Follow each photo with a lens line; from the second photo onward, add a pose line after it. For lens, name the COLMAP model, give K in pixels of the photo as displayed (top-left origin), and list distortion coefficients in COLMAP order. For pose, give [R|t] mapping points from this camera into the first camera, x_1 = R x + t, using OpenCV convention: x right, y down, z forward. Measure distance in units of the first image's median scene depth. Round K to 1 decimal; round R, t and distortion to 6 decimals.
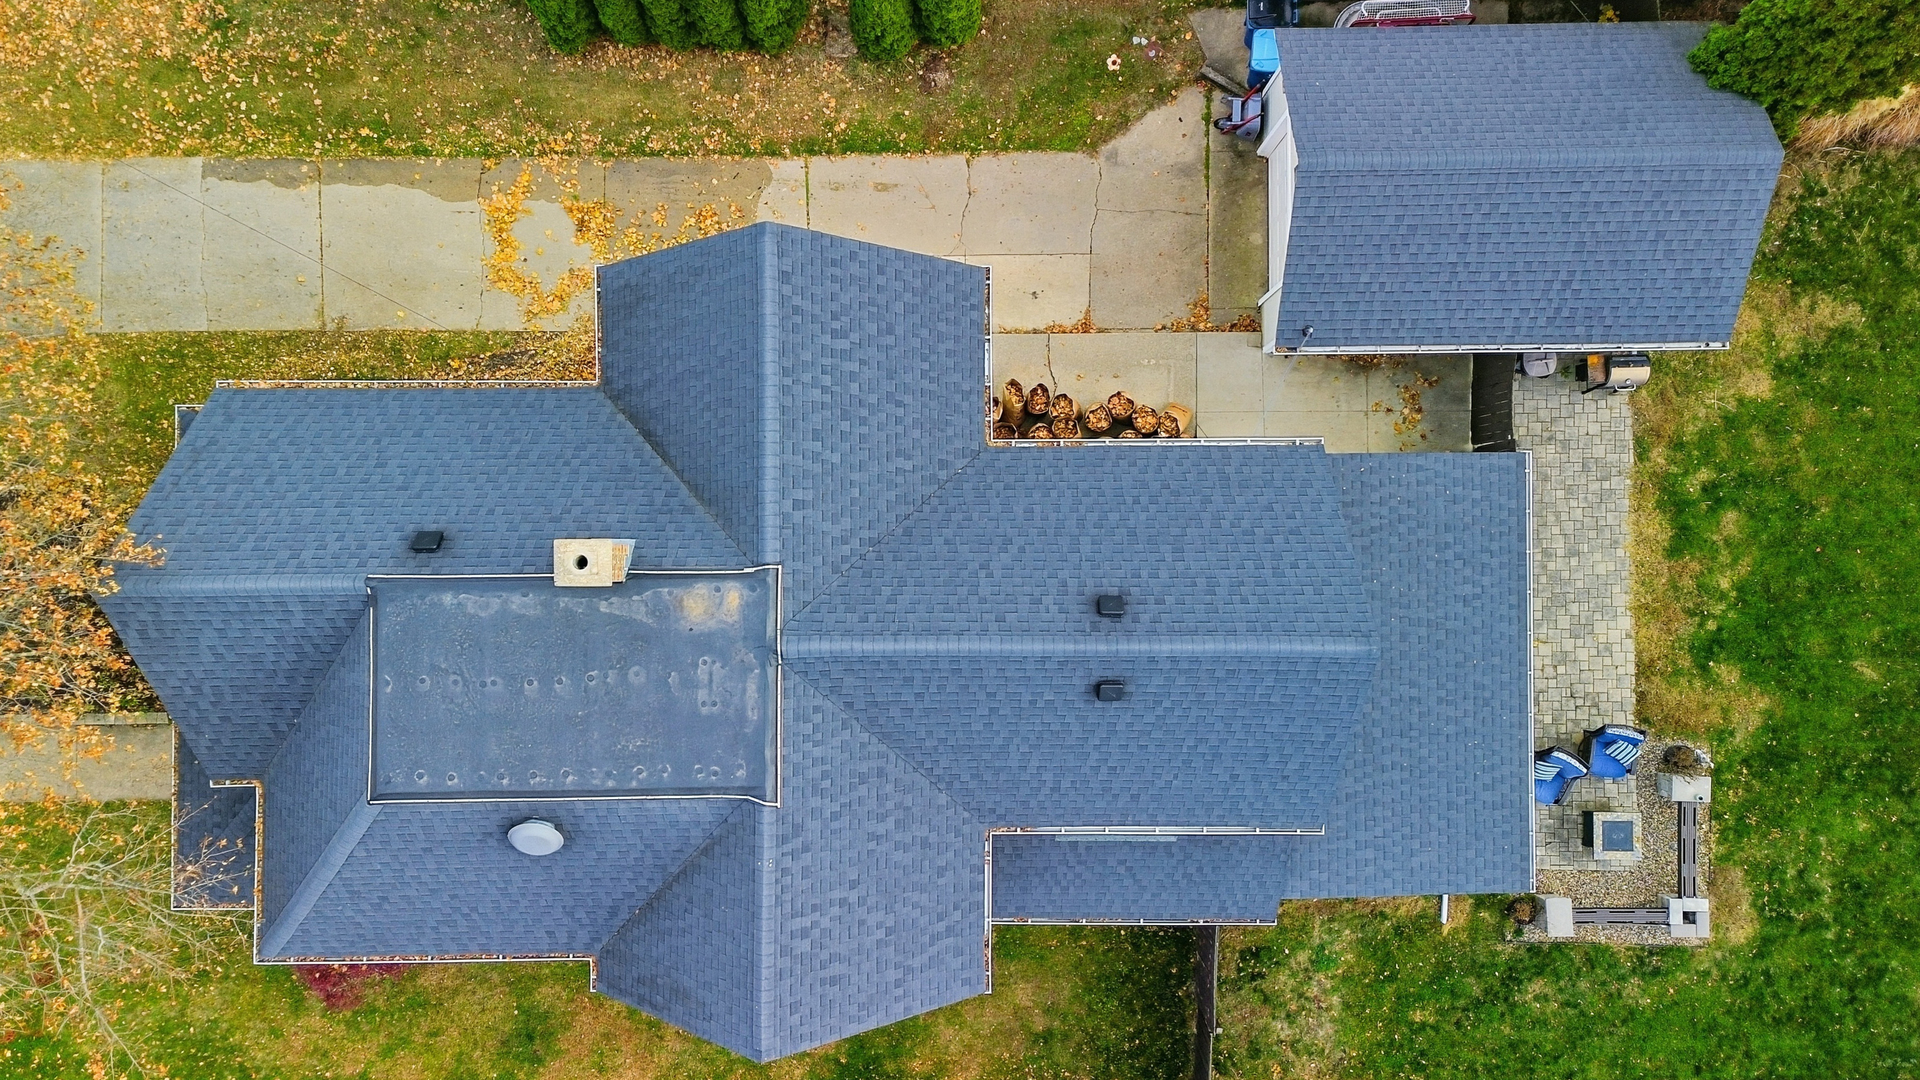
lens RADIAL K [[1428.8, 0, 946.5], [0, 1428.8, 533.1], [0, 0, 1]] dist [0.062156, -0.062190]
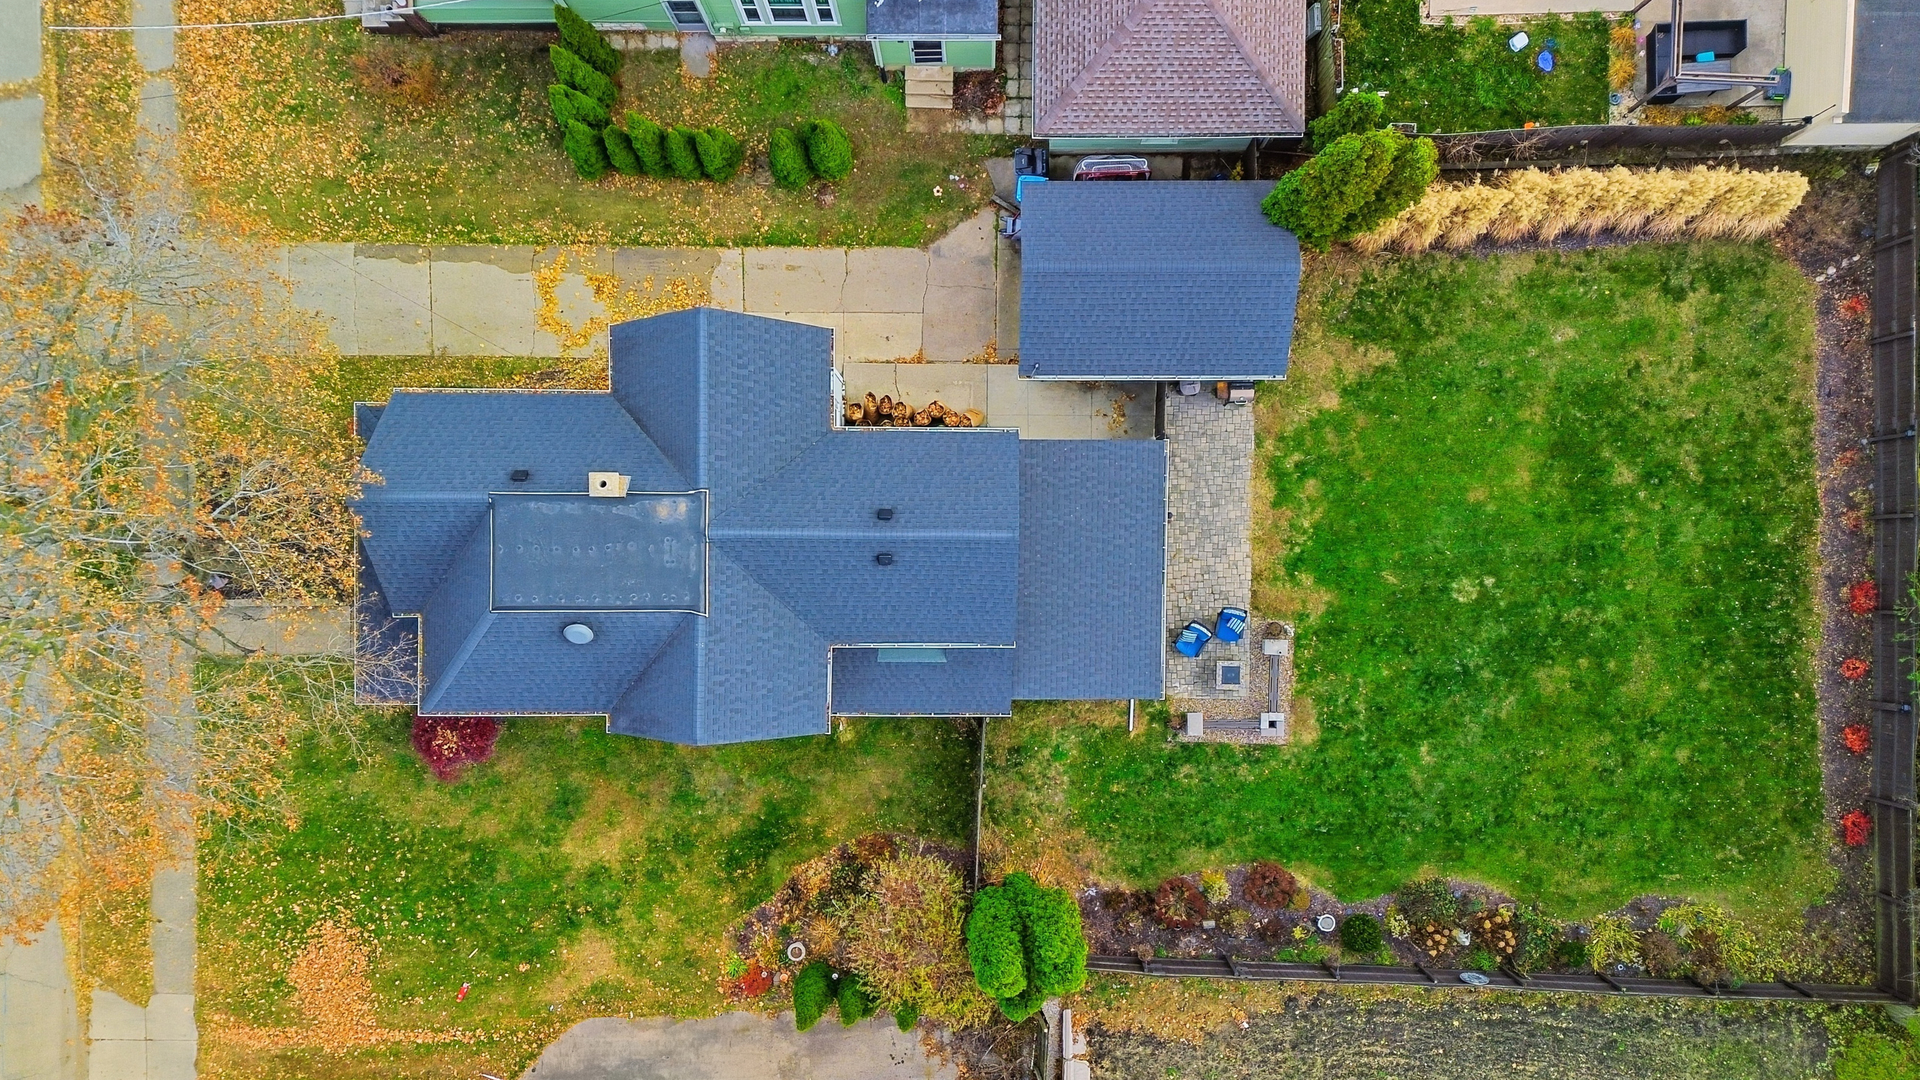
lens RADIAL K [[1428.8, 0, 959.7], [0, 1428.8, 594.1], [0, 0, 1]] dist [0.062156, -0.062190]
pose [[0.999923, 0.009709, 0.007694, 0.138068], [-0.009963, 0.999383, 0.033669, 0.063512], [-0.007362, -0.033743, 0.999403, -0.611572]]
